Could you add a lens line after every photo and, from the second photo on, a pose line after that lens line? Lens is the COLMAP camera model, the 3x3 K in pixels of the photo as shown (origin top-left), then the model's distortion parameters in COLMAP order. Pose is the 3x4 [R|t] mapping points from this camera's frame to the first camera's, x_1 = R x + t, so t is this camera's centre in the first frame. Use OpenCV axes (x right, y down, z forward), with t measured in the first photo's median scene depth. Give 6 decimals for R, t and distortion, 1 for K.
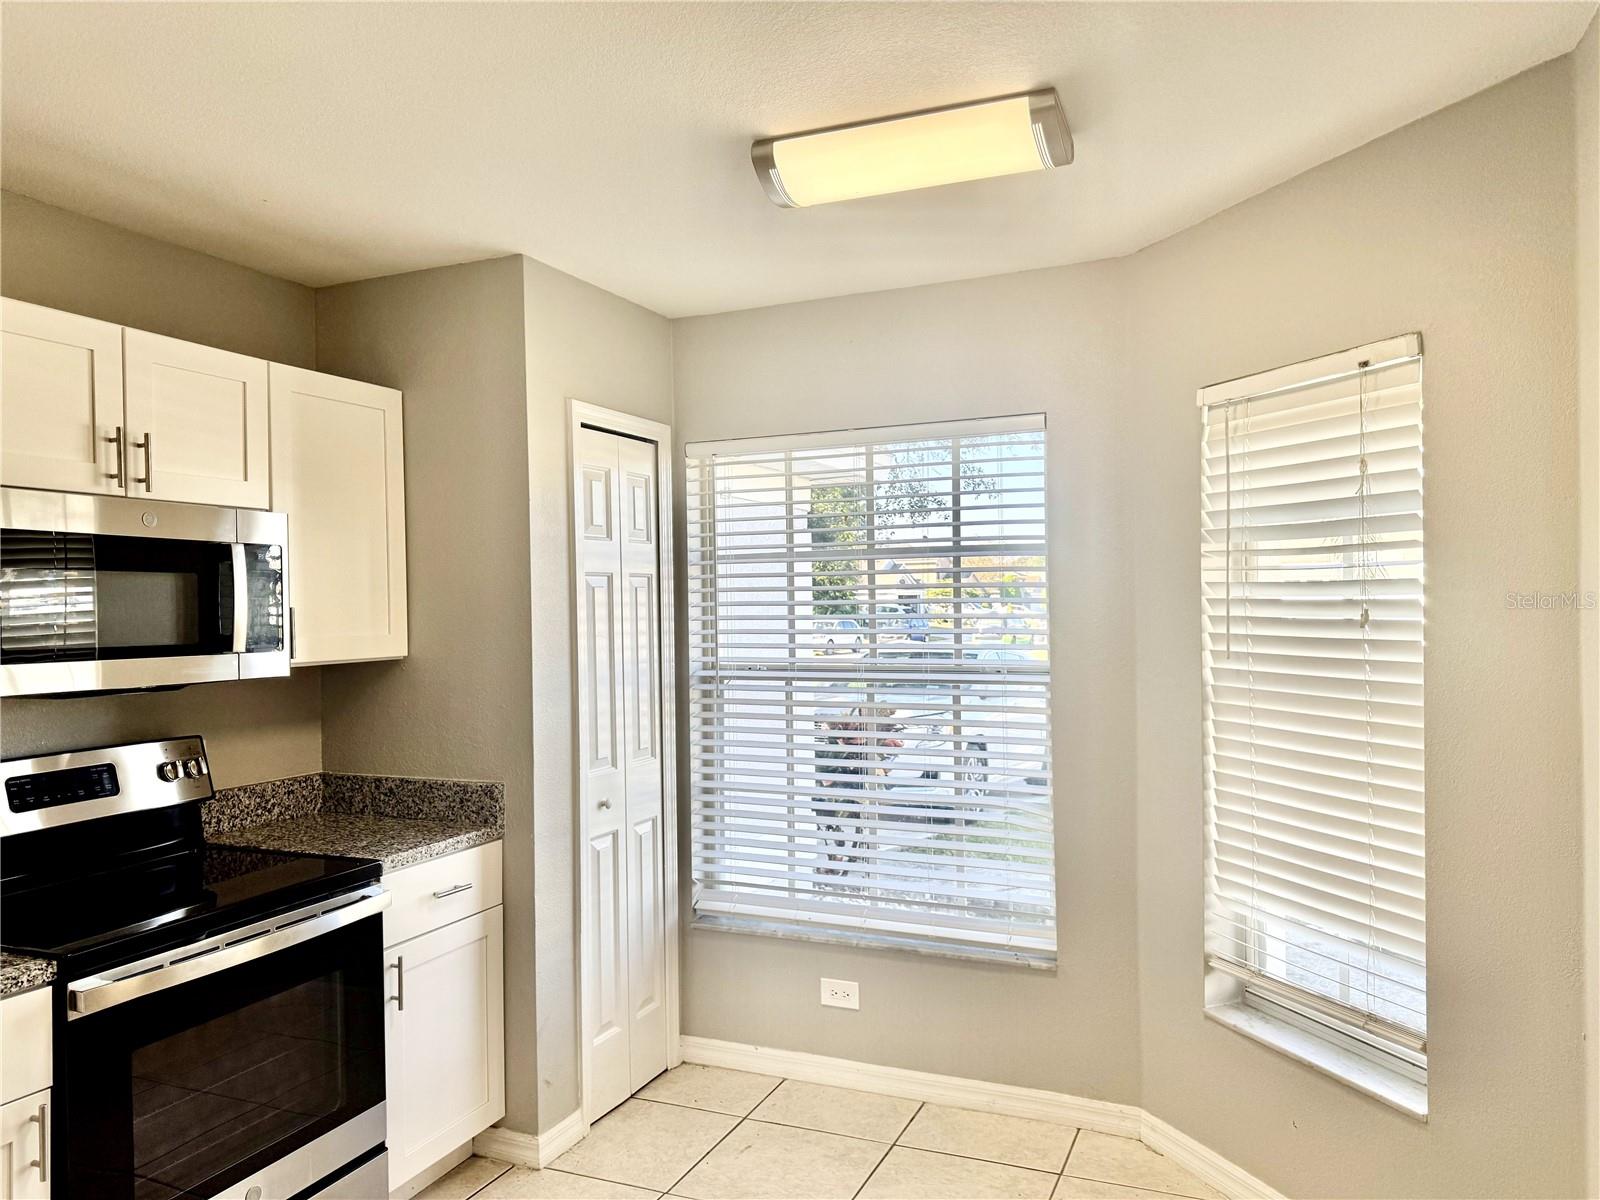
lens RADIAL K [[1125.2, 0, 813.6], [0, 1125.2, 598.4], [0, 0, 1]] dist [0.048478, -0.043554]
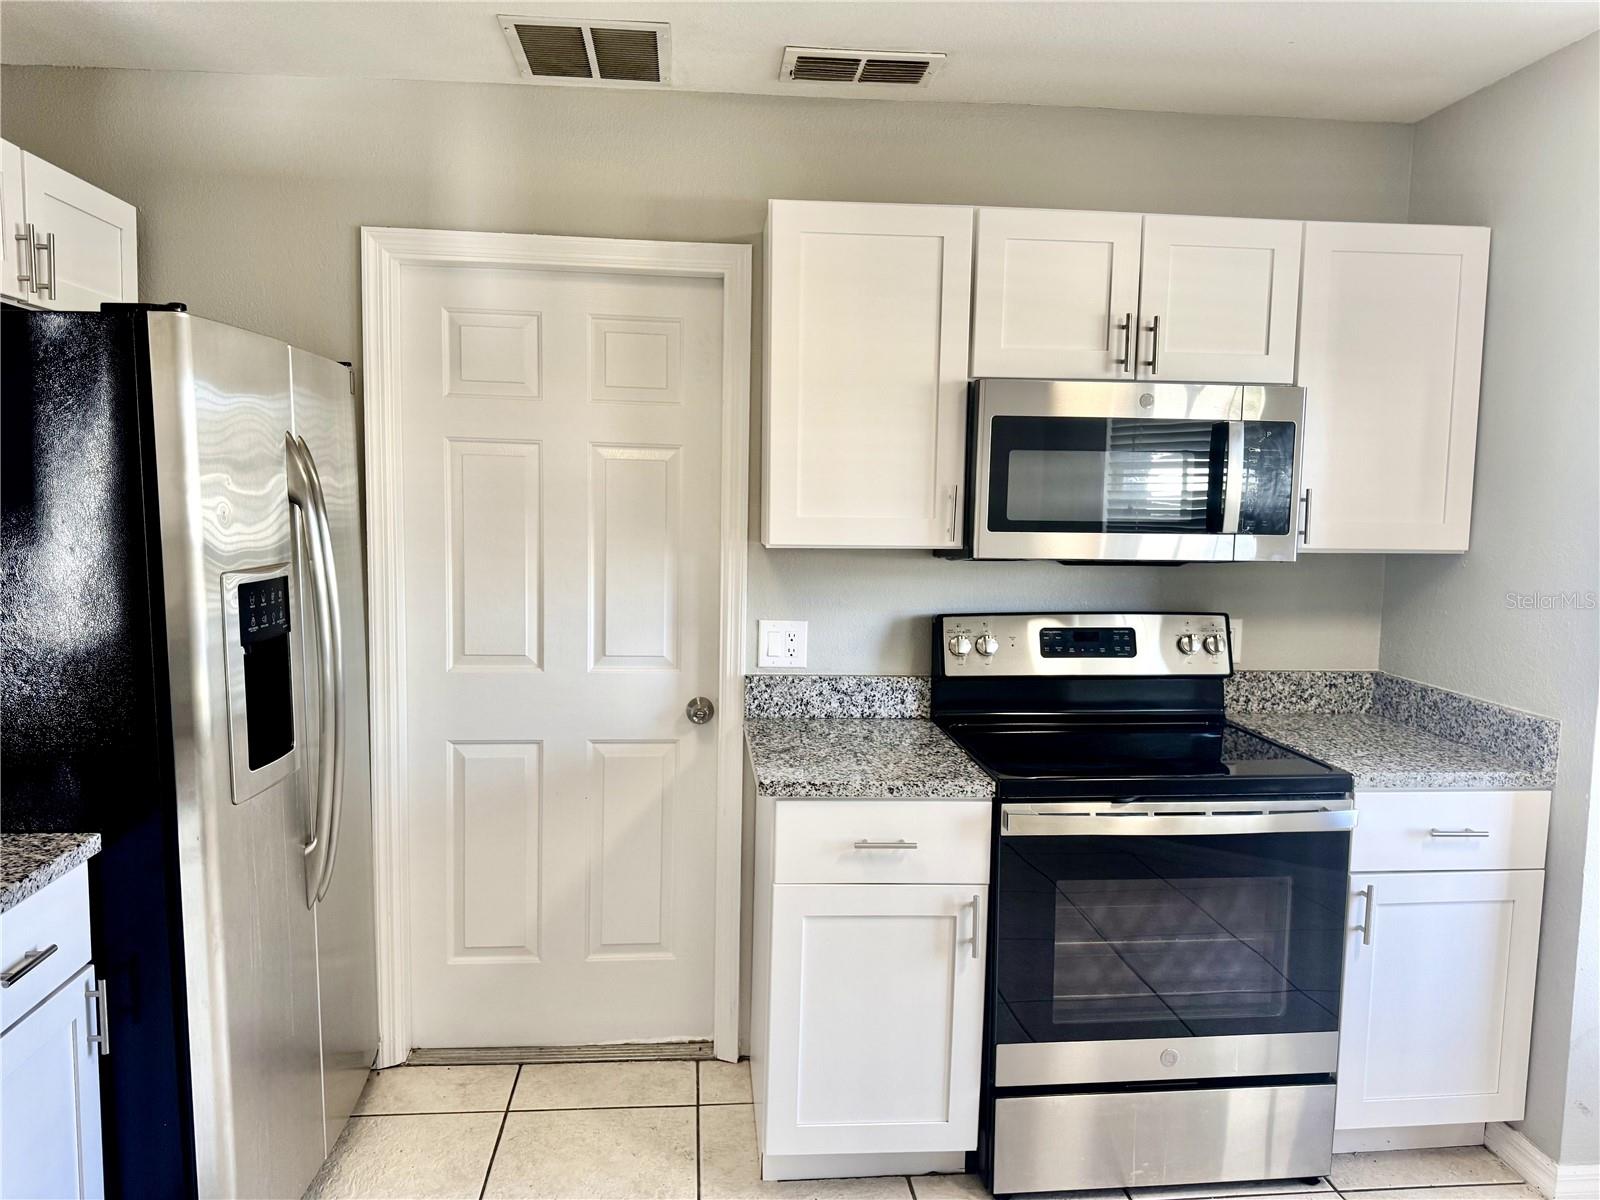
lens RADIAL K [[1125.2, 0, 804.2], [0, 1125.2, 603.7], [0, 0, 1]] dist [0.048478, -0.043554]
pose [[0.489532, 0.108310, -0.865233, 0.155357], [-0.018096, 0.993304, 0.114104, 0.002705], [0.871798, -0.040200, 0.488214, 0.177753]]
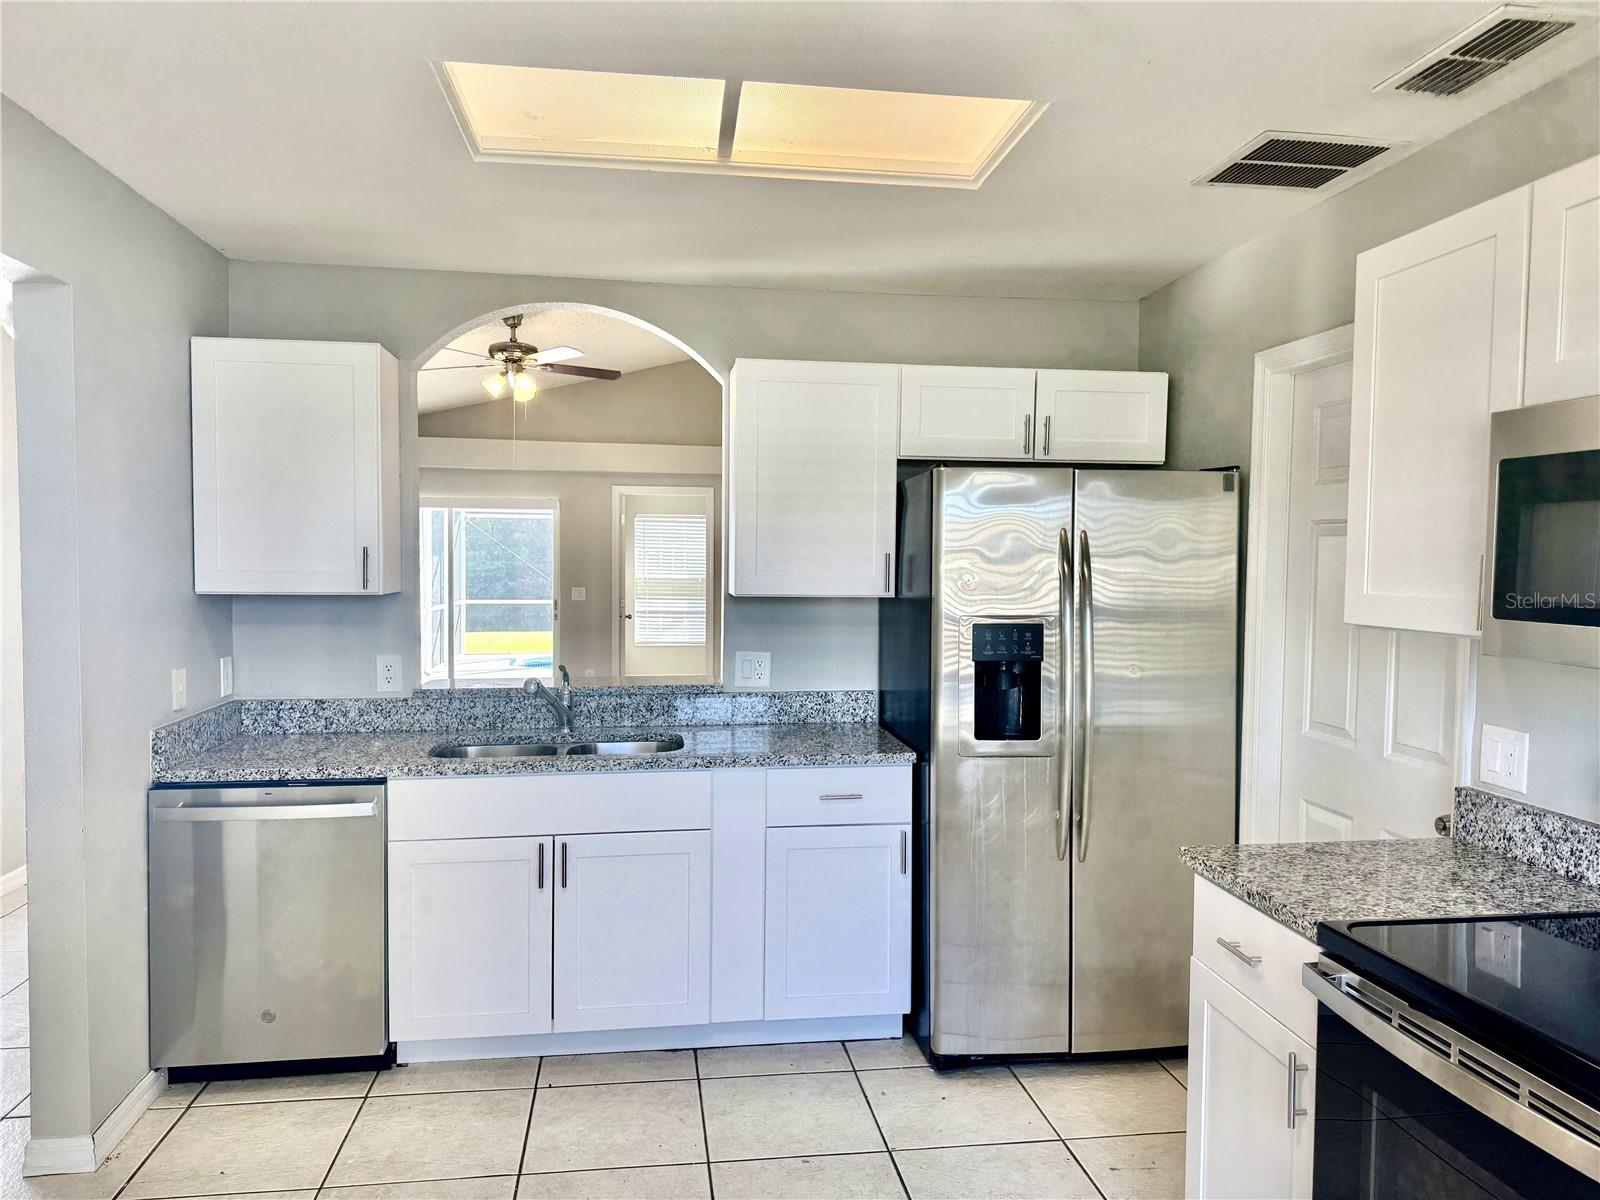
lens RADIAL K [[1125.2, 0, 798.1], [0, 1125.2, 593.2], [0, 0, 1]] dist [0.048478, -0.043554]
pose [[-0.851520, 0.022871, -0.523824, 0.129976], [0.005708, 0.999393, 0.034357, 0.005325], [0.524292, 0.026266, -0.851134, 1.055852]]
